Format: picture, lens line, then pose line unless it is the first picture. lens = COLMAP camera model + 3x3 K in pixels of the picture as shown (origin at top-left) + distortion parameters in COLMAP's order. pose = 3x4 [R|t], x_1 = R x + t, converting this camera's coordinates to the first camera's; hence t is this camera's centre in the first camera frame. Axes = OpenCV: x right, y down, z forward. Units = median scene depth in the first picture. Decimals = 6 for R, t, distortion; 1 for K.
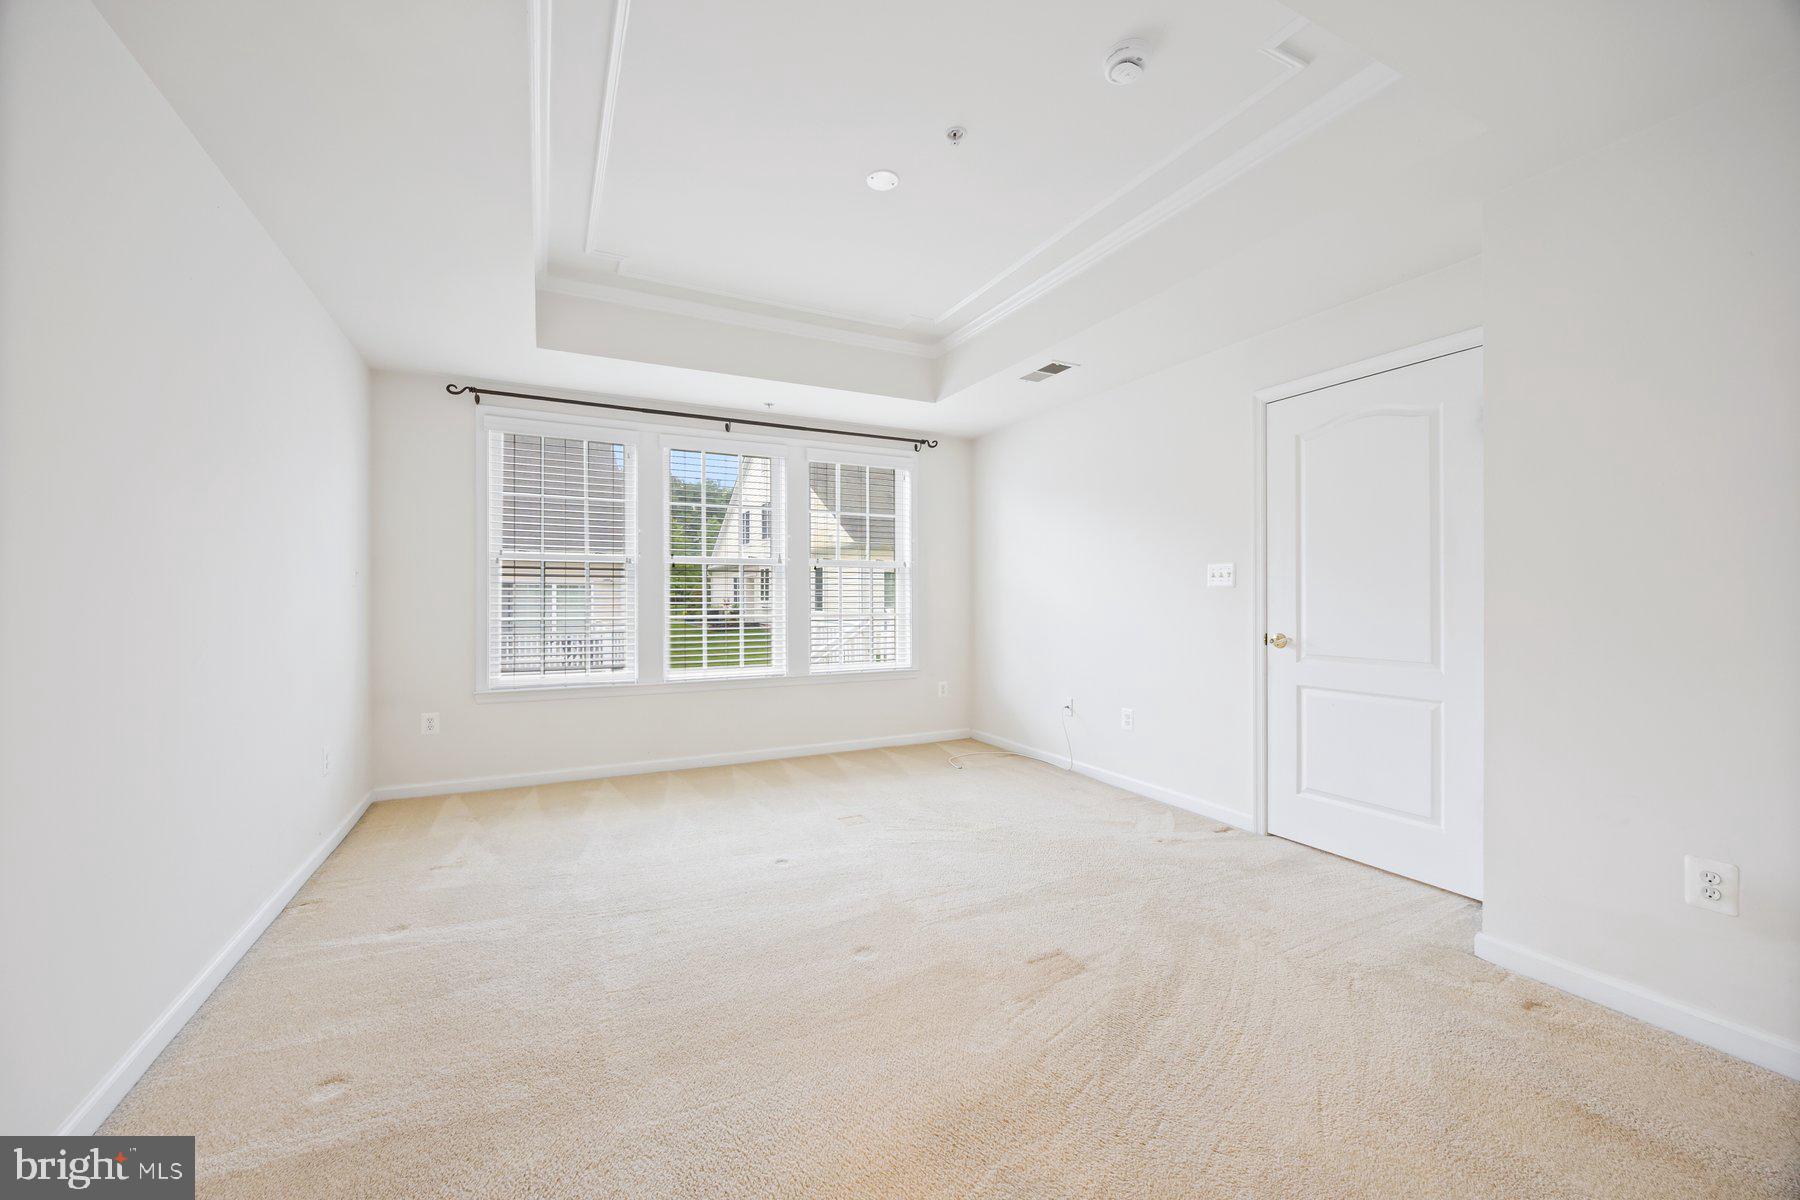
lens RADIAL K [[678.7, 0, 889.5], [0, 678.7, 595.6], [0, 0, 1]] dist [-0.004281, -0.000125]
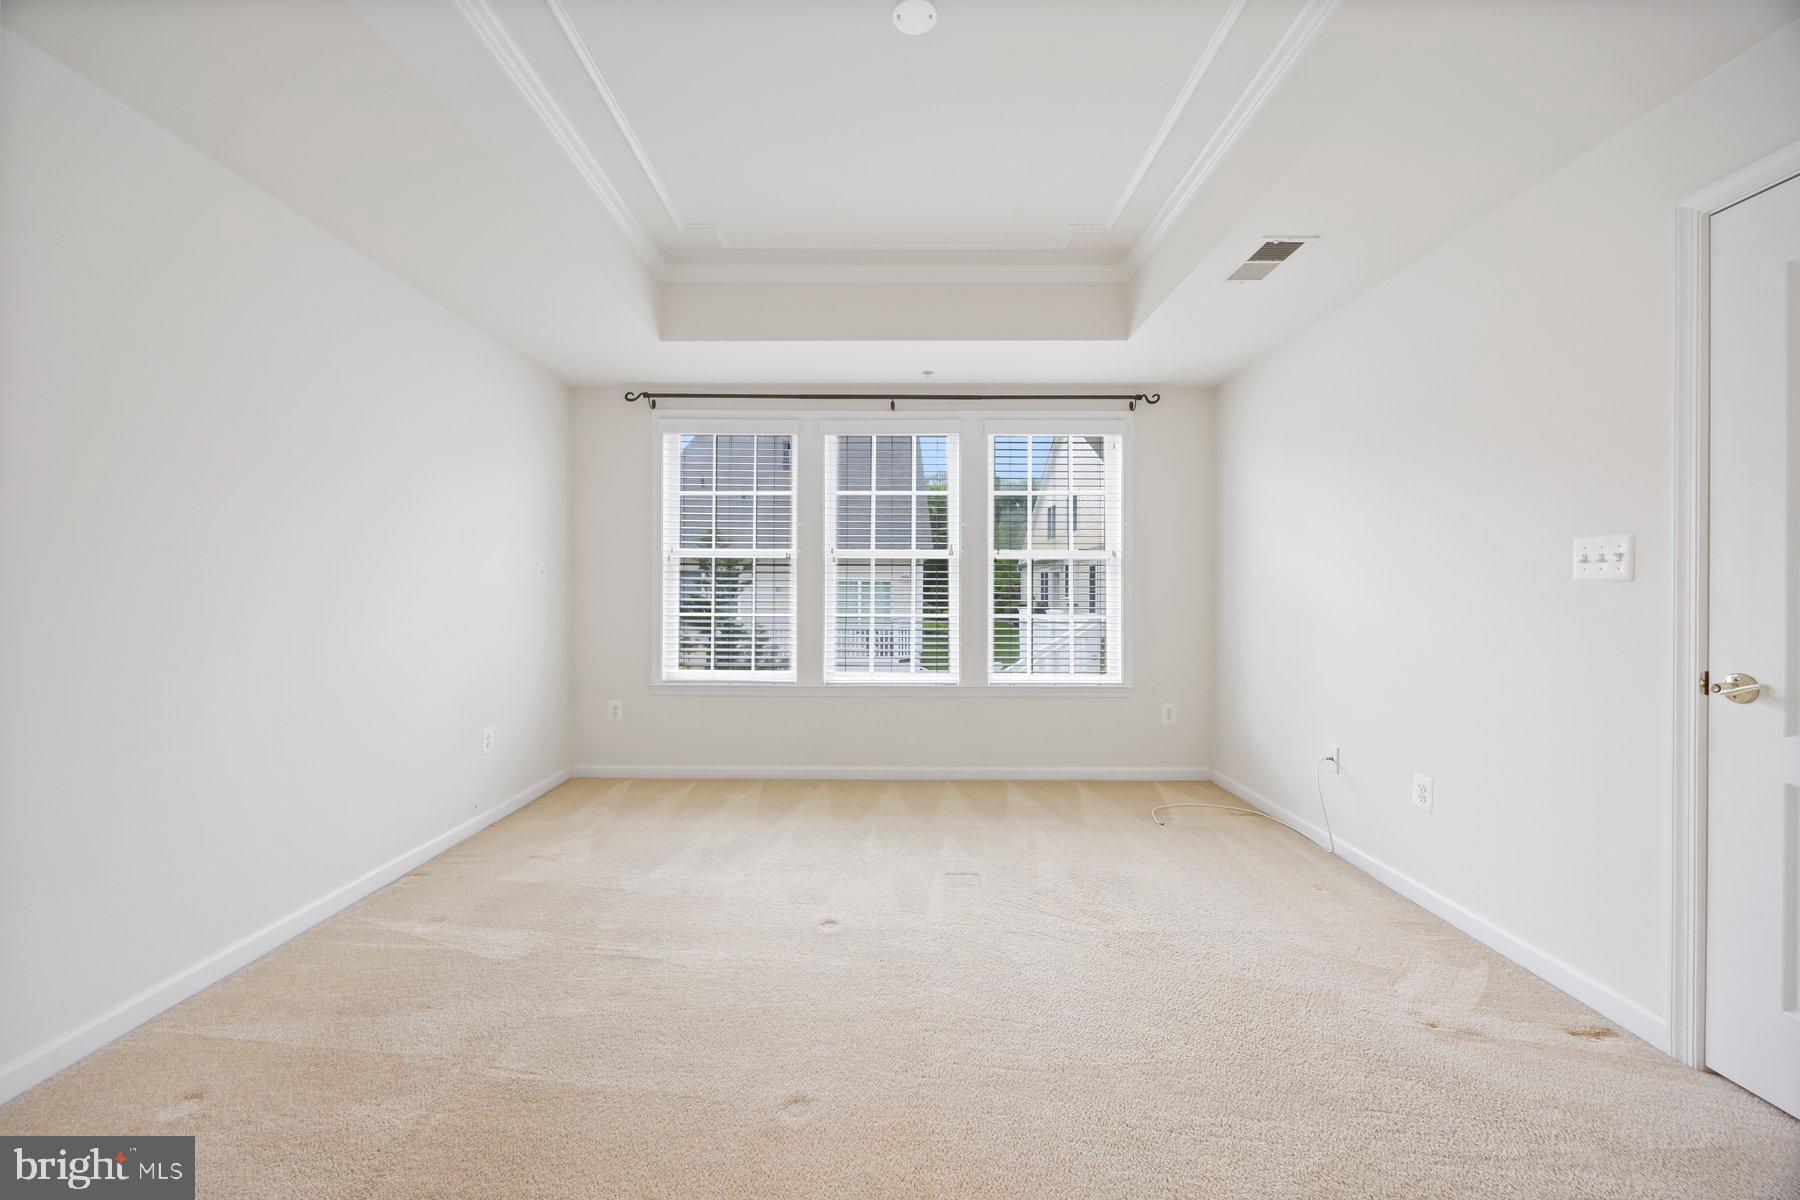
lens RADIAL K [[678.7, 0, 889.5], [0, 678.7, 595.6], [0, 0, 1]] dist [-0.004281, -0.000125]
pose [[0.895523, 0.005424, -0.444982, 0.192336], [-0.002655, 0.999973, 0.006844, -0.002461], [0.445007, -0.004947, 0.895513, 0.229461]]
